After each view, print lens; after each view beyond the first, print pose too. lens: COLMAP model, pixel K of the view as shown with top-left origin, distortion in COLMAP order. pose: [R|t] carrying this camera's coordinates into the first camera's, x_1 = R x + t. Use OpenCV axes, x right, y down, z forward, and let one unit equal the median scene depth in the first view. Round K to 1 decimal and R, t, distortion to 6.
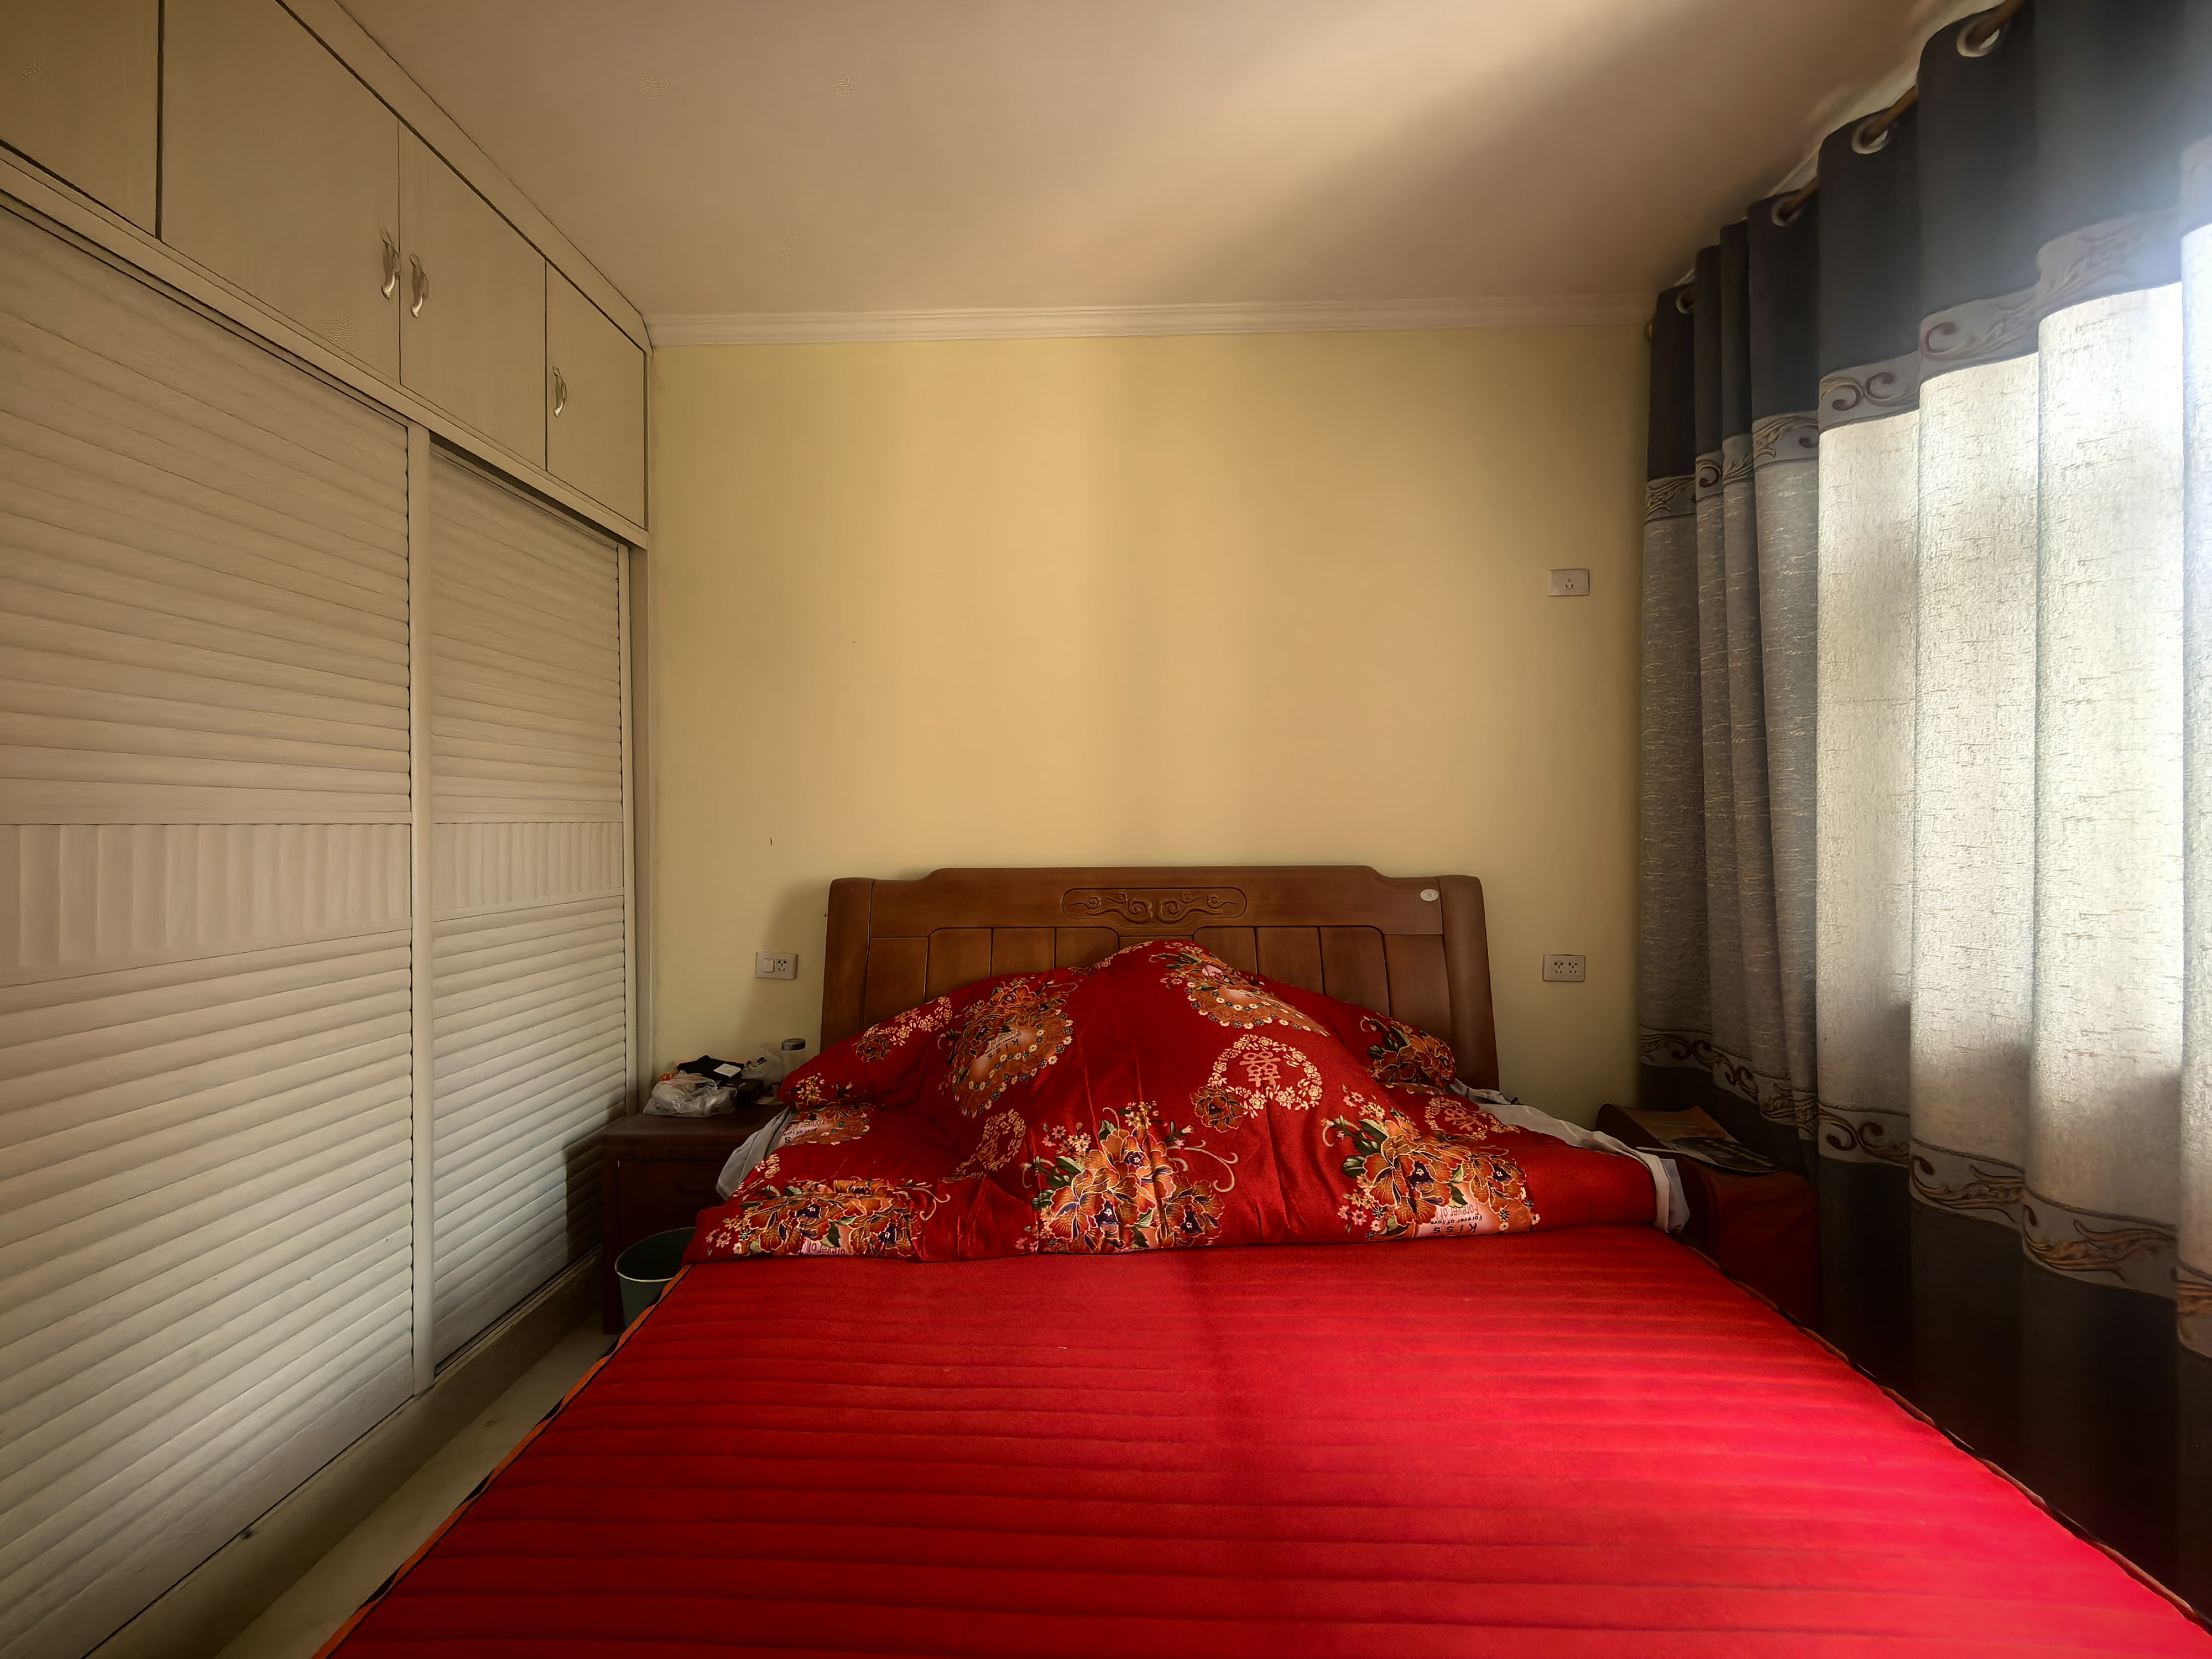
lens RADIAL K [[859.9, 0, 1106.0], [0, 859.9, 829.5], [0, 0, 1]] dist [0.002480, -0.000373]
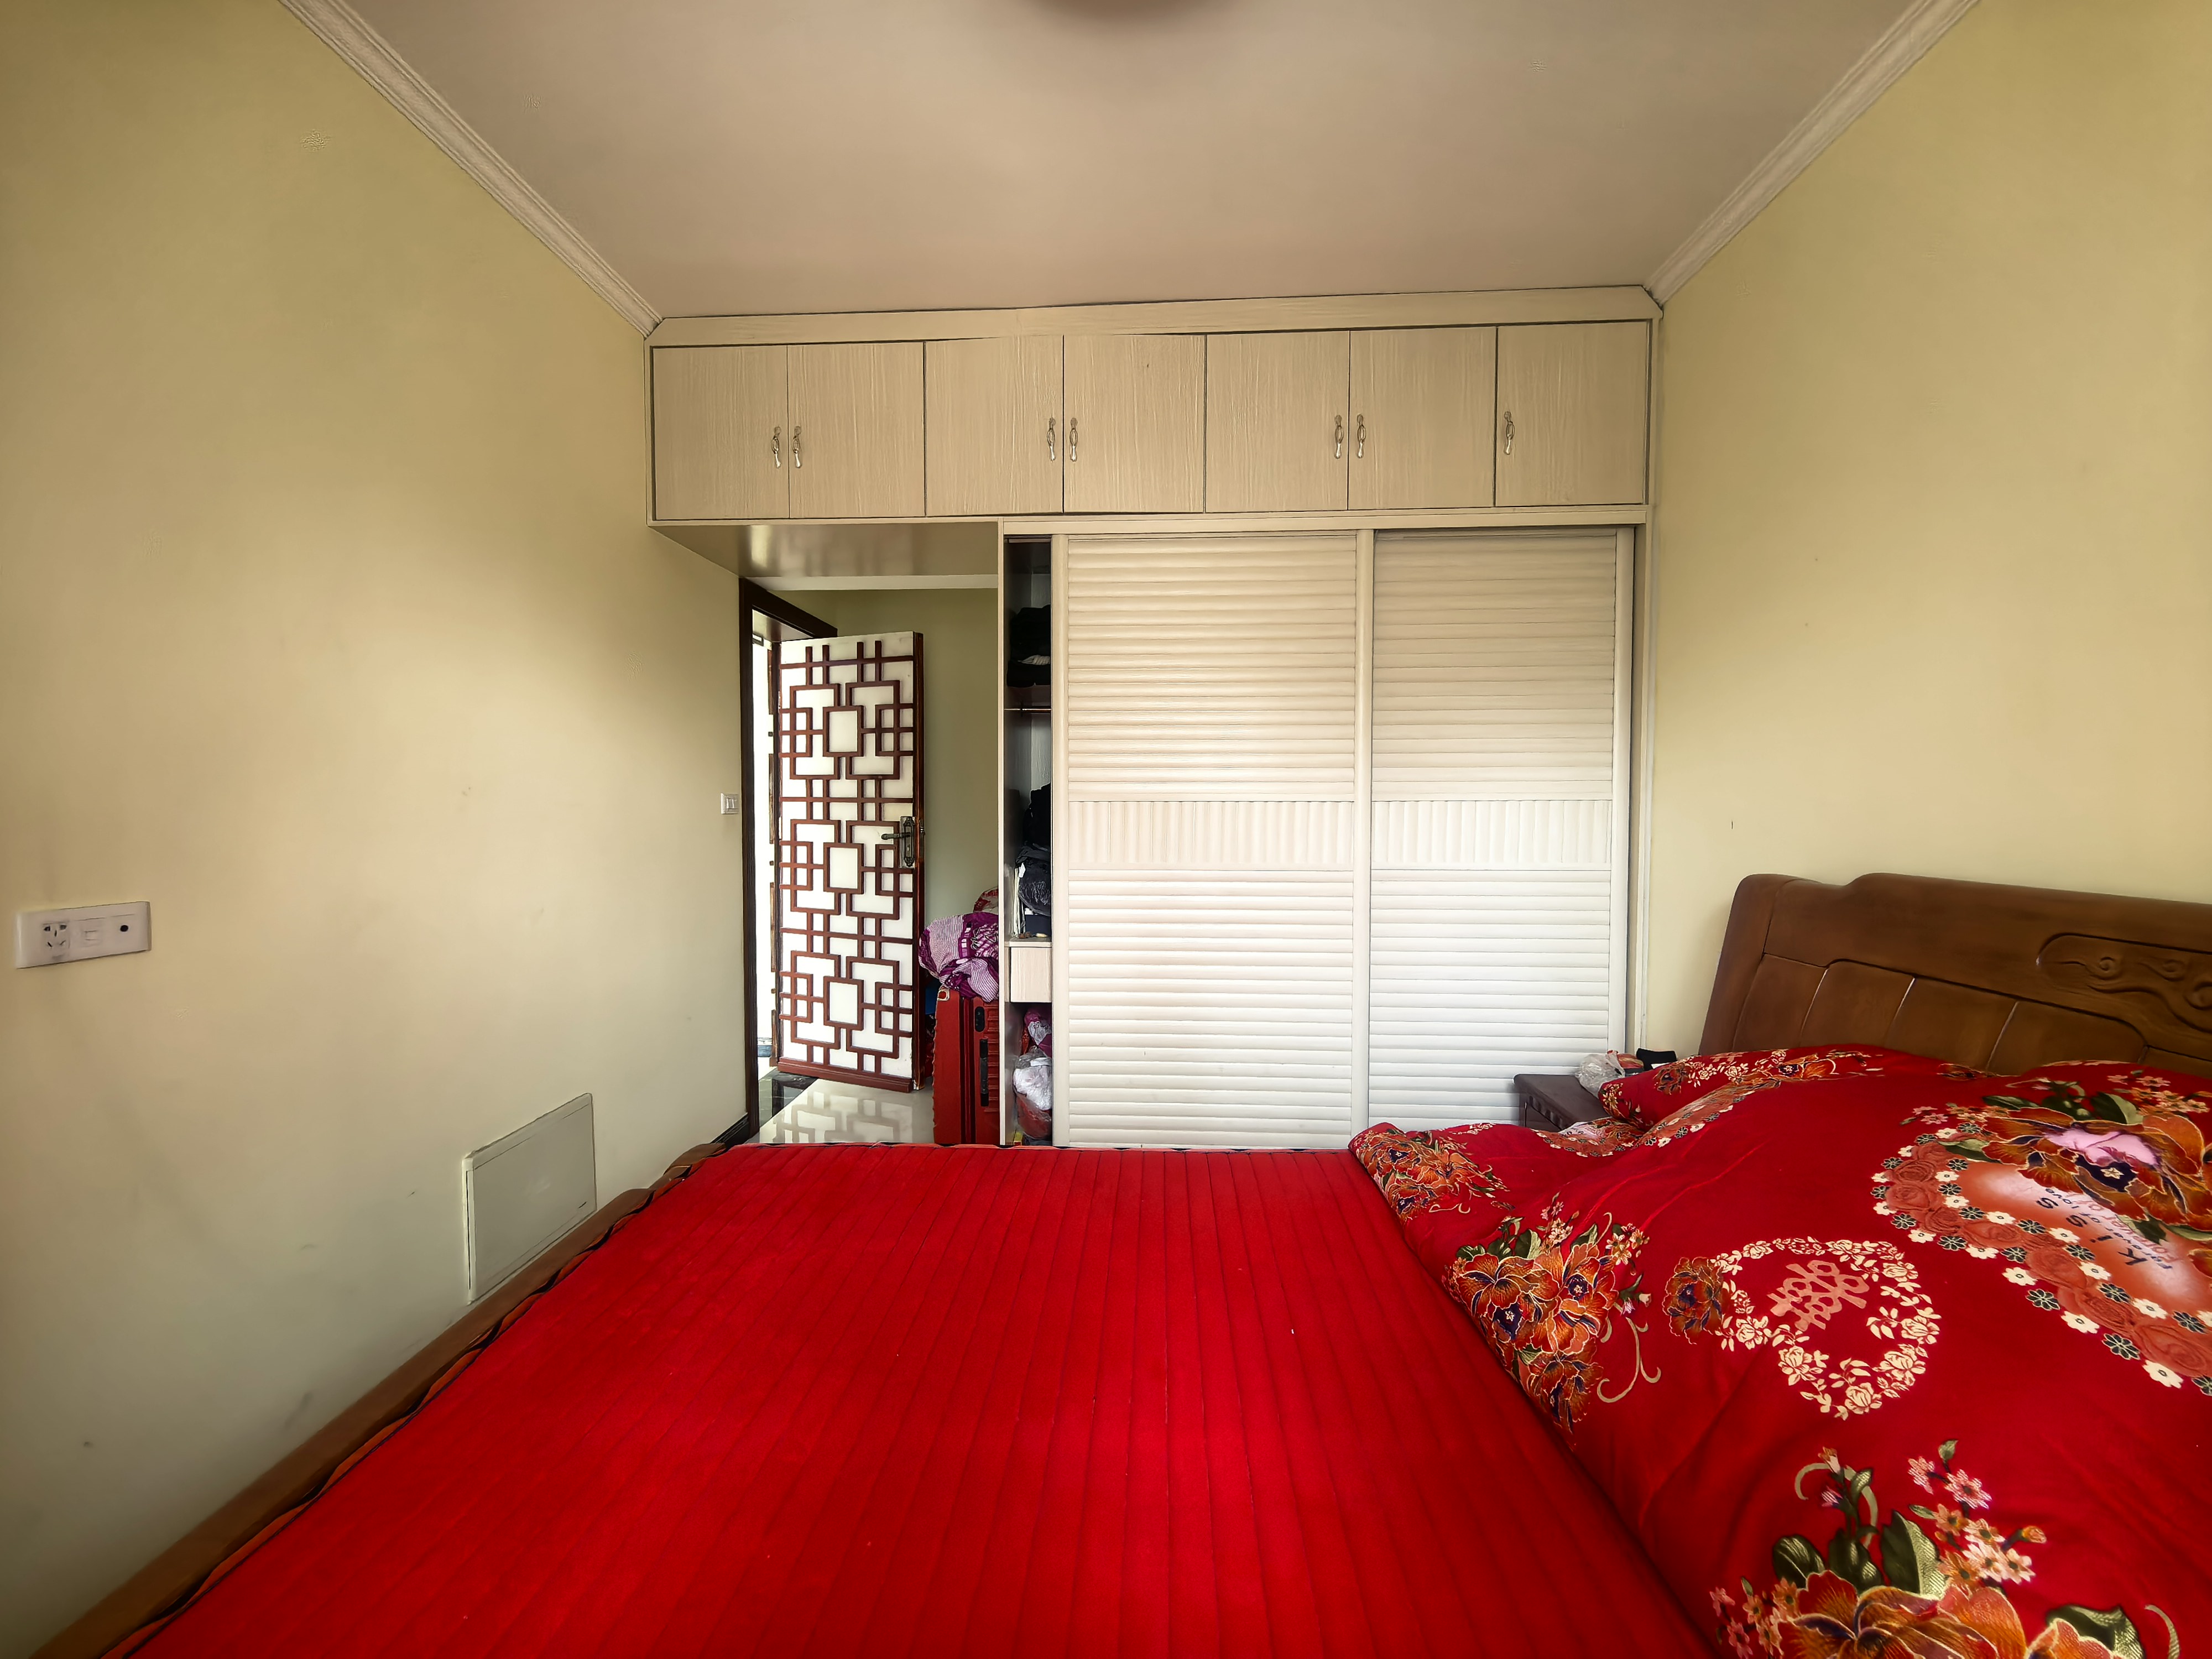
lens RADIAL K [[859.9, 0, 1106.0], [0, 859.9, 829.5], [0, 0, 1]] dist [0.002480, -0.000373]
pose [[-0.022993, 0.039355, -0.998961, 0.707724], [-0.007398, 0.999191, 0.039535, -0.015100], [0.999708, 0.008299, -0.022683, 0.606488]]
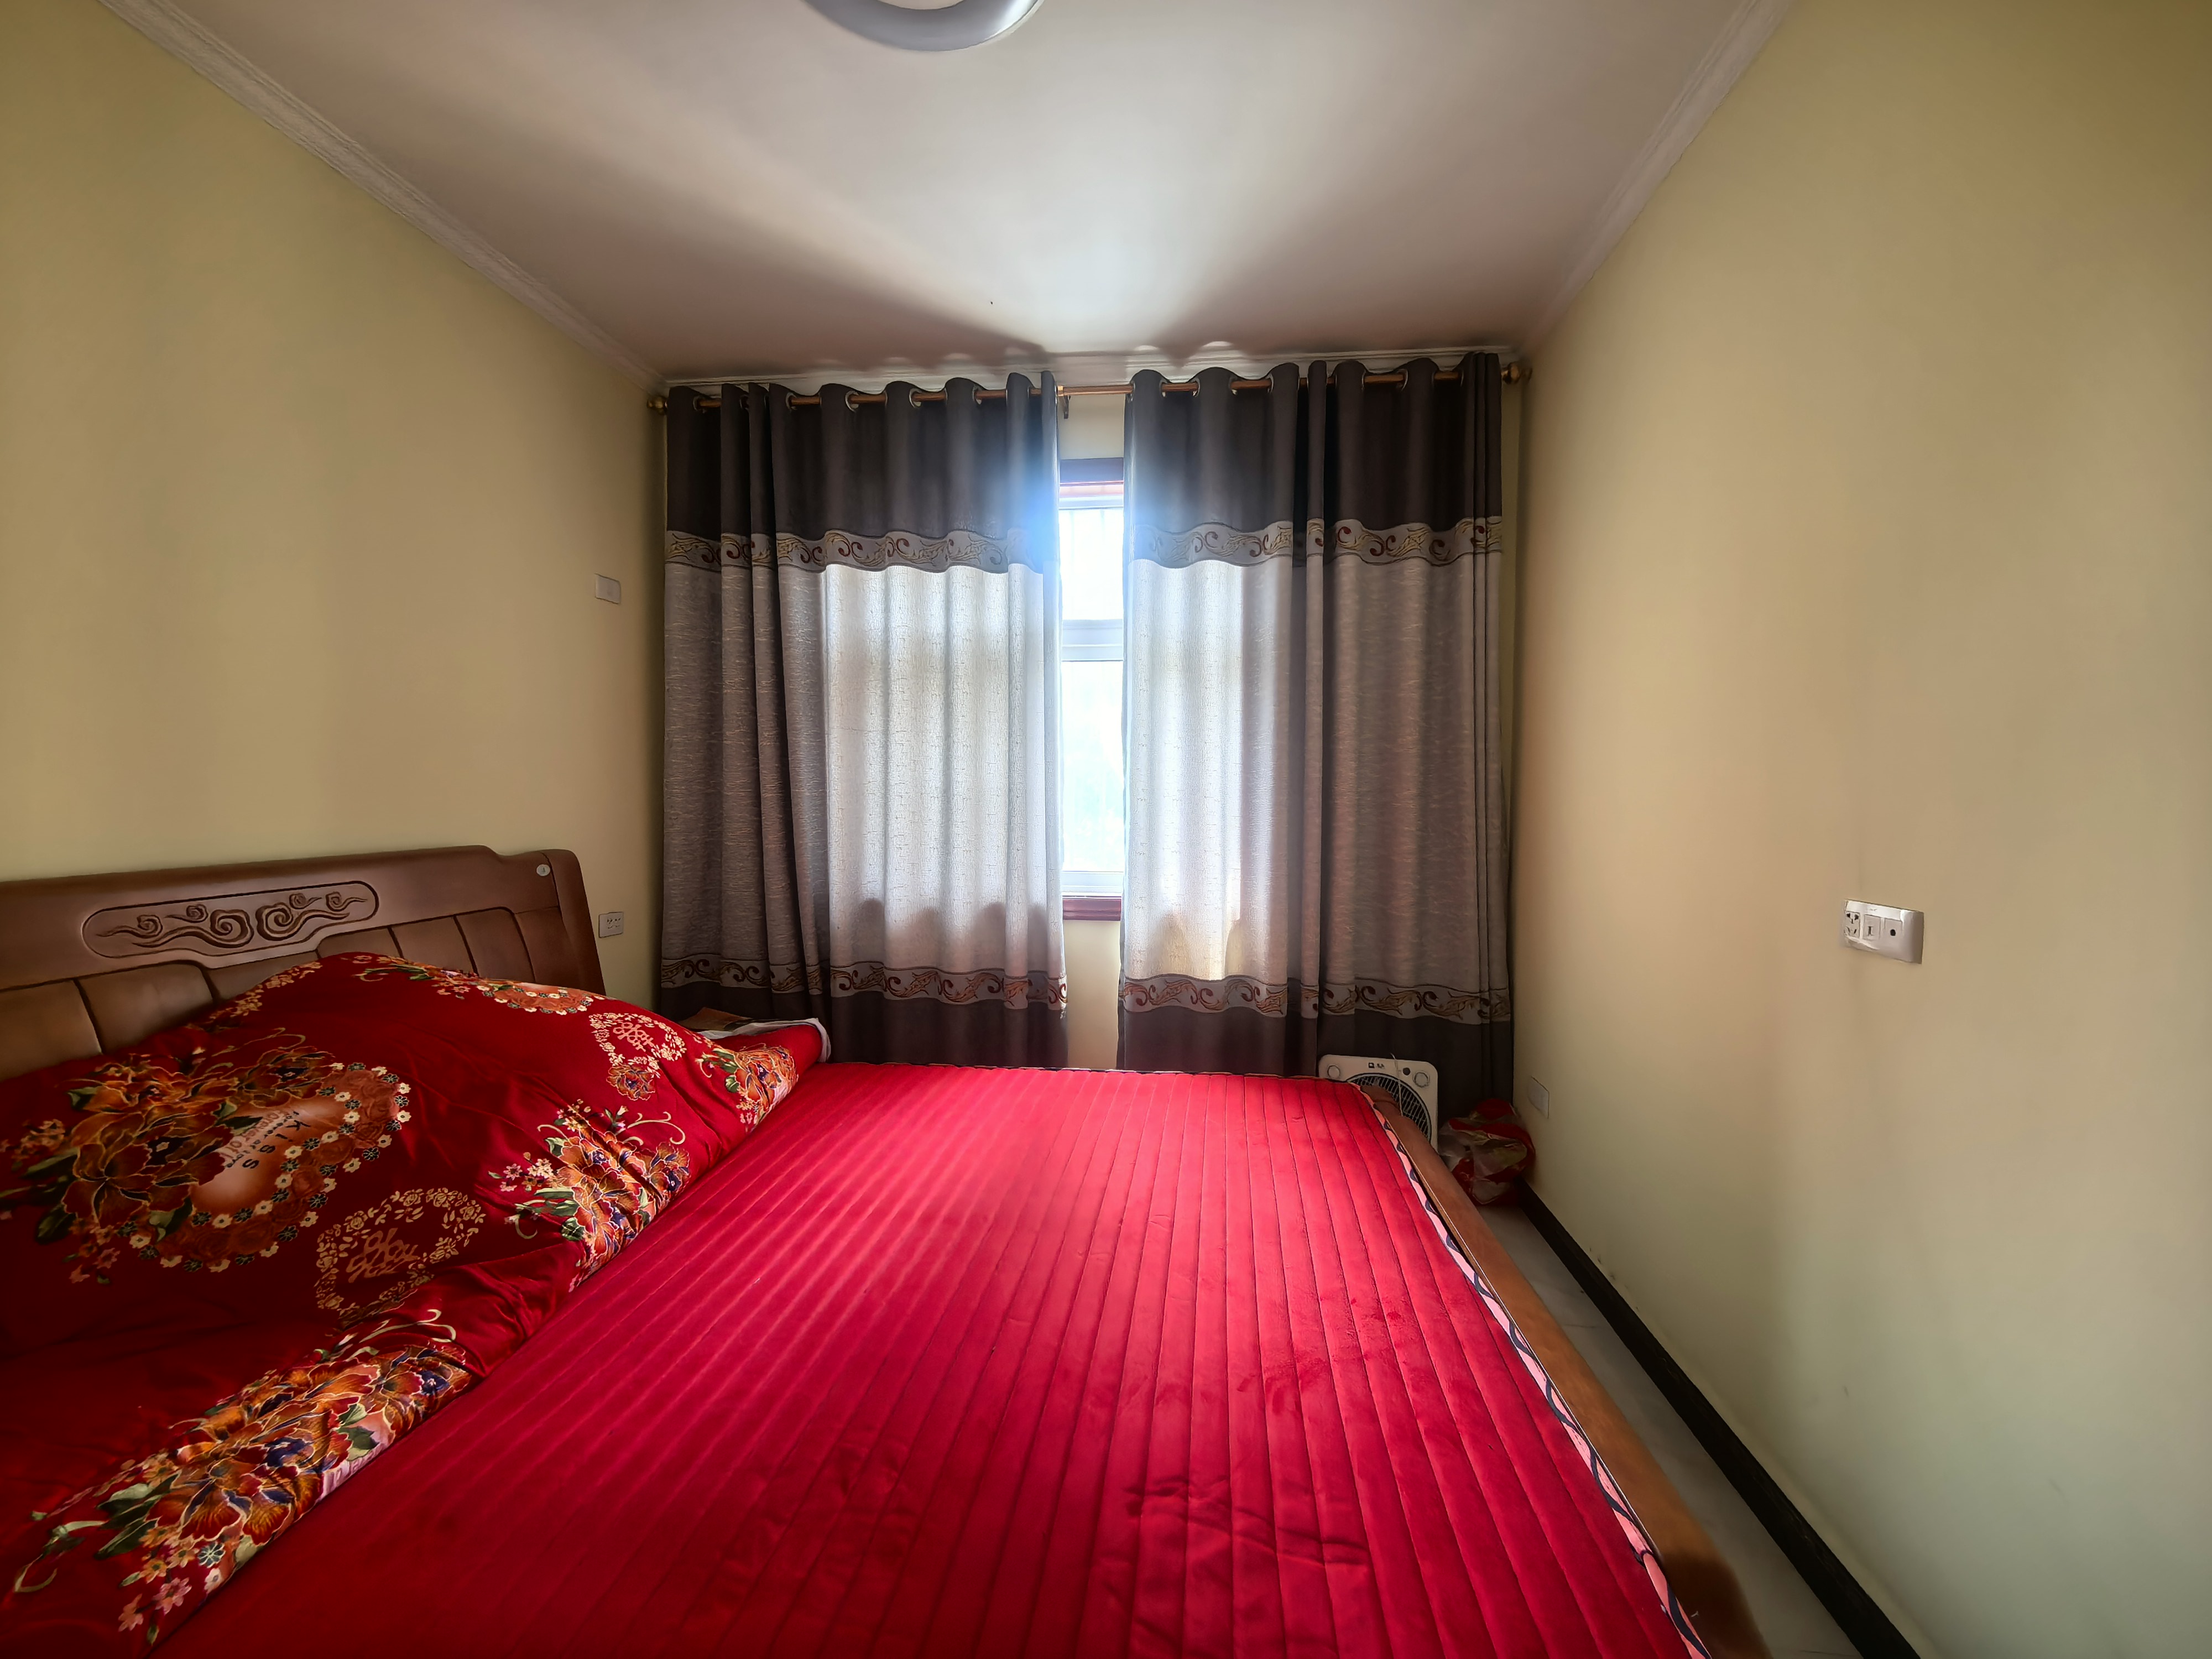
lens RADIAL K [[859.9, 0, 1106.0], [0, 859.9, 829.5], [0, 0, 1]] dist [0.002480, -0.000373]
pose [[0.091334, -0.039264, 0.995046, -0.823204], [0.001298, 0.999226, 0.039310, -0.015946], [-0.995819, -0.002298, 0.091315, 0.342247]]
